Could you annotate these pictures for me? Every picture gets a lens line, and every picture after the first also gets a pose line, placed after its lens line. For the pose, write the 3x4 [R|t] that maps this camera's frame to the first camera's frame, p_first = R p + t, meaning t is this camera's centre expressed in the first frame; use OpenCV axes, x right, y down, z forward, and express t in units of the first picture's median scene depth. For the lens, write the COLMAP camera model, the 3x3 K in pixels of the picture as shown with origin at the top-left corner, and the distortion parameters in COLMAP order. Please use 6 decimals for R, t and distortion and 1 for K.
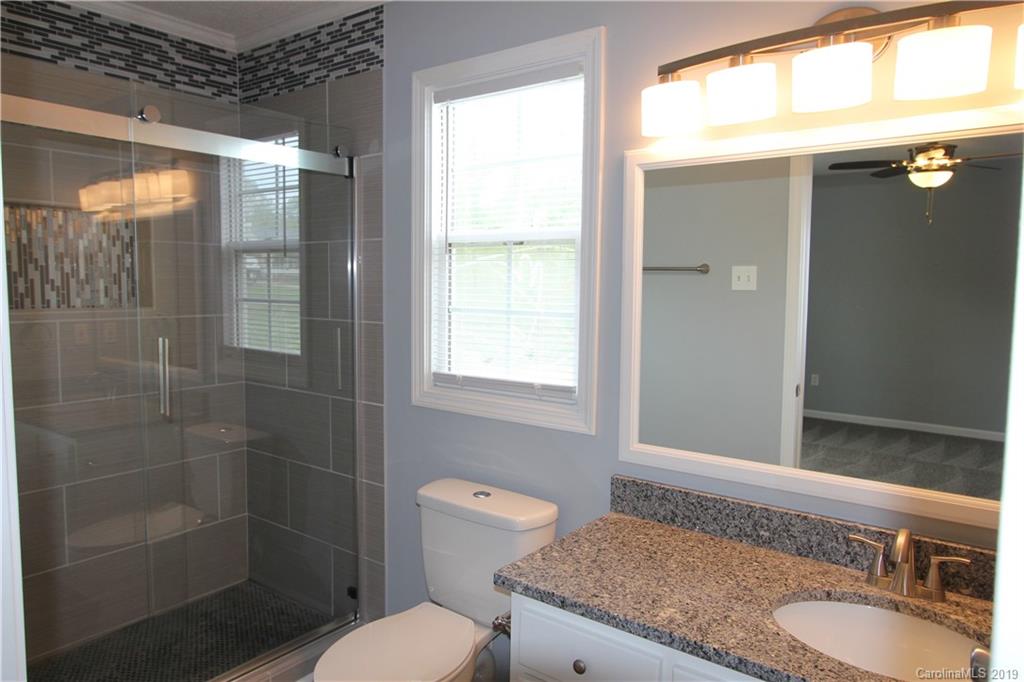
lens RADIAL K [[693.3, 0, 501.9], [0, 693.3, 340.6], [0, 0, 1]] dist [-0.018909, 0.023201]
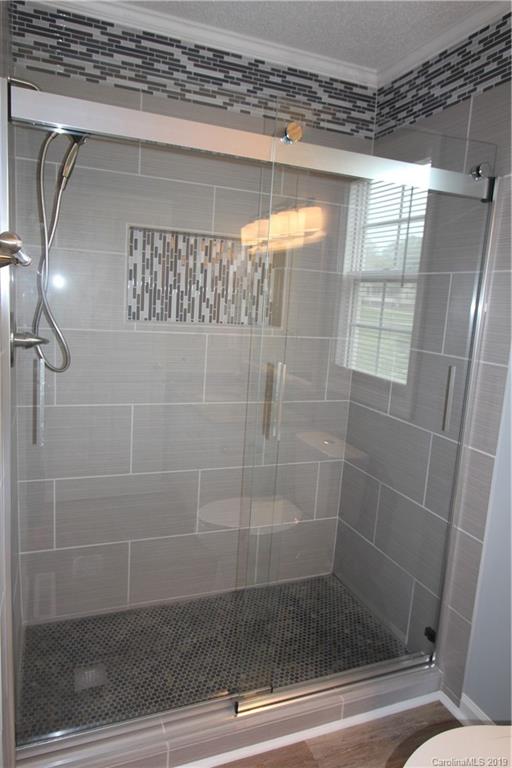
lens RADIAL K [[520.0, 0, 258.4], [0, 520.0, 380.2], [0, 0, 1]] dist [-0.018909, 0.023201]
pose [[0.862163, 0.124944, -0.490982, -0.117895], [-0.097922, 0.991935, 0.080476, -0.029822], [0.497078, -0.021305, 0.867445, 0.264449]]
